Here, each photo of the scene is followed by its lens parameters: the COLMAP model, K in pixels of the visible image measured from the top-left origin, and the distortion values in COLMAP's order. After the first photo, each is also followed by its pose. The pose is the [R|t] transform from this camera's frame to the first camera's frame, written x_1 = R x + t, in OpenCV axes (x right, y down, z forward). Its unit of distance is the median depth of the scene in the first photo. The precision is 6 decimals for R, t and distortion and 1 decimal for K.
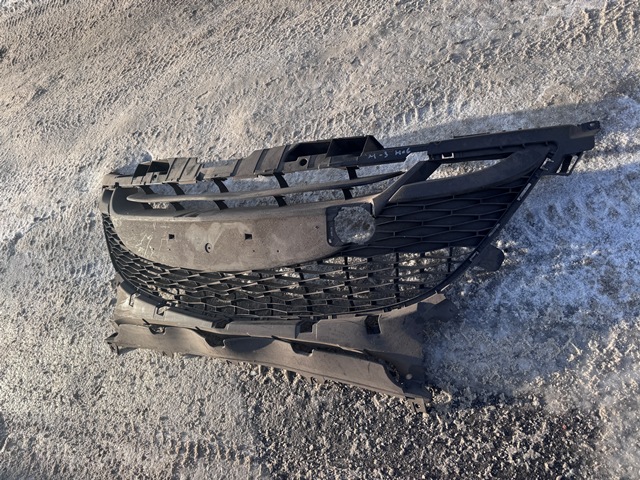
lens RADIAL K [[465.4, 0, 322.0], [0, 465.4, 240.9], [0, 0, 1]] dist [0.029948, -0.043599]
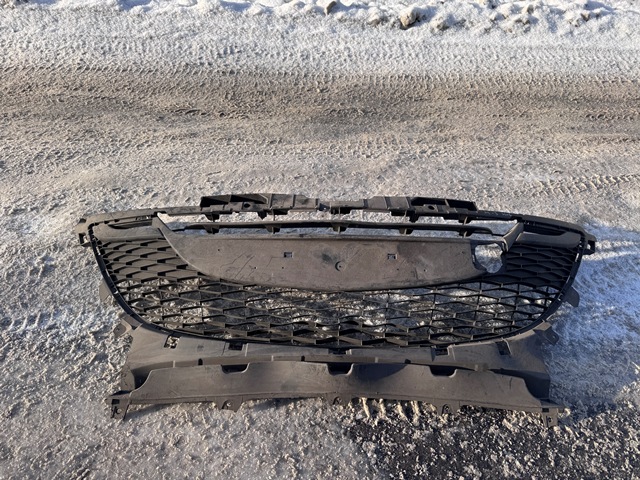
lens RADIAL K [[463.1, 0, 327.6], [0, 463.1, 239.2], [0, 0, 1]] dist [0.009558, -0.008835]
pose [[0.841374, 0.246948, 0.480735, -0.761828], [-0.004702, 0.892814, -0.450400, 0.409416], [-0.540432, 0.376695, 0.752352, 0.258475]]
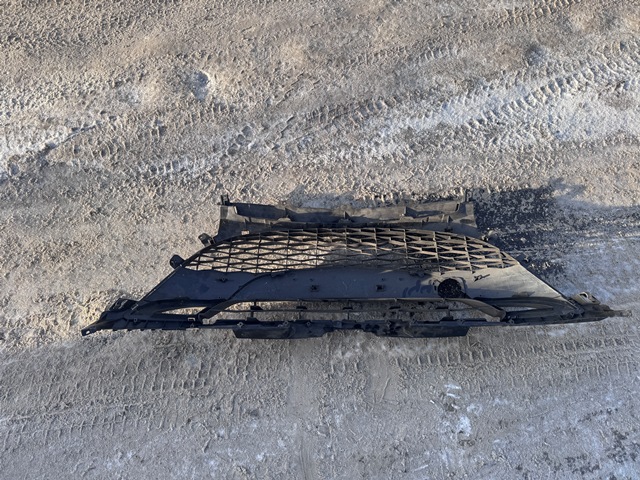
lens RADIAL K [[457.3, 0, 323.5], [0, 457.3, 239.4], [0, 0, 1]] dist [0.033211, -0.045440]
pose [[0.849919, -0.093832, 0.518492, -1.206795], [0.077584, 0.995576, 0.052994, 0.323218], [-0.521171, -0.004814, 0.853439, -0.284057]]
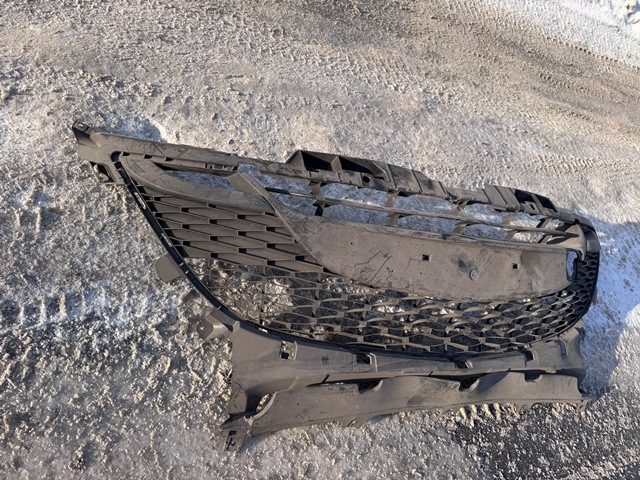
lens RADIAL K [[456.5, 0, 329.1], [0, 456.5, 240.3], [0, 0, 1]] dist [0.028275, -0.036690]
pose [[0.530577, 0.150525, 0.834164, -1.158788], [-0.019845, 0.986042, -0.165309, 0.101804], [-0.847404, 0.071155, 0.526159, 0.774402]]
